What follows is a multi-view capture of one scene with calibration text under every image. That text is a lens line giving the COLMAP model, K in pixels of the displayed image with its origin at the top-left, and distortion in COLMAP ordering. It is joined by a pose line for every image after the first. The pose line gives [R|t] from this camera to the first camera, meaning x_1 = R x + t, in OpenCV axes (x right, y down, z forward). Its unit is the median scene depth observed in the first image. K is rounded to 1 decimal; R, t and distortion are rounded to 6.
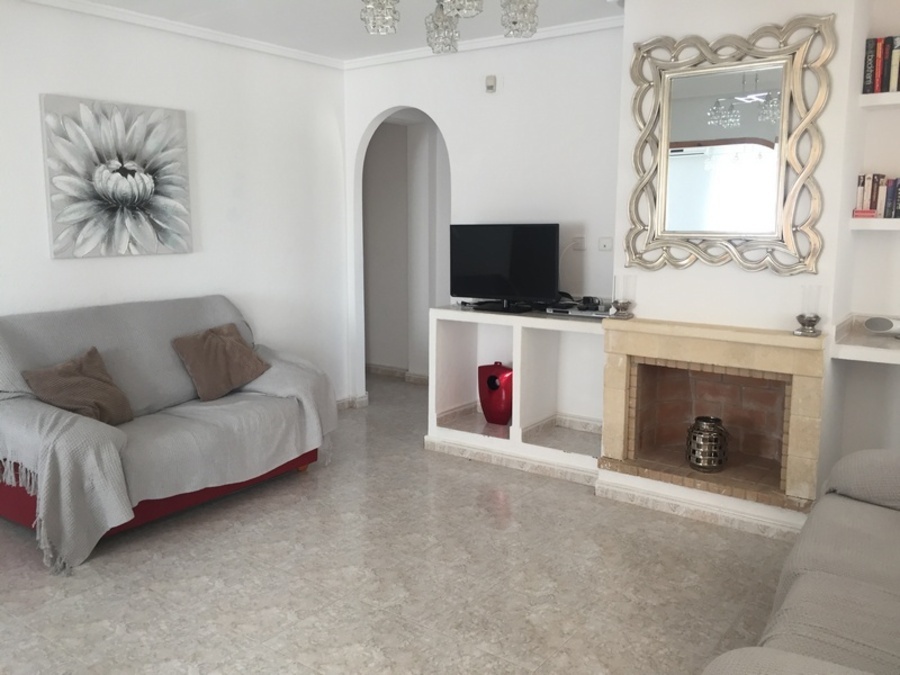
lens RADIAL K [[761.3, 0, 451.5], [0, 761.3, 334.0], [0, 0, 1]] dist [0.036930, -0.012492]
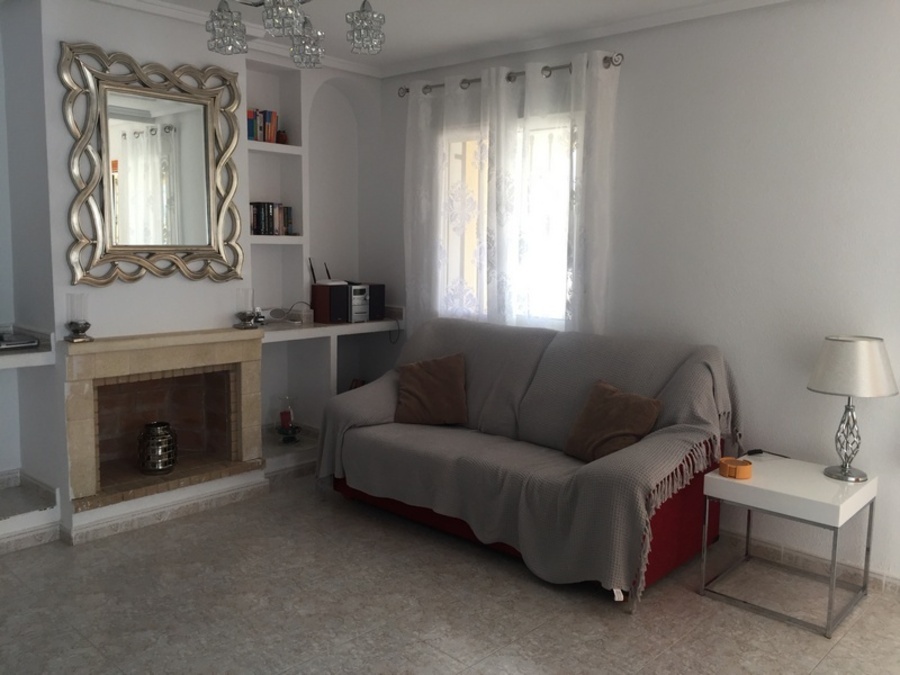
lens RADIAL K [[761.3, 0, 451.5], [0, 761.3, 334.0], [0, 0, 1]] dist [0.036930, -0.012492]
pose [[0.129072, -0.126698, 0.983508, -0.568646], [0.132738, 0.985086, 0.109481, -0.064715], [-0.982711, 0.116418, 0.143965, 0.397057]]
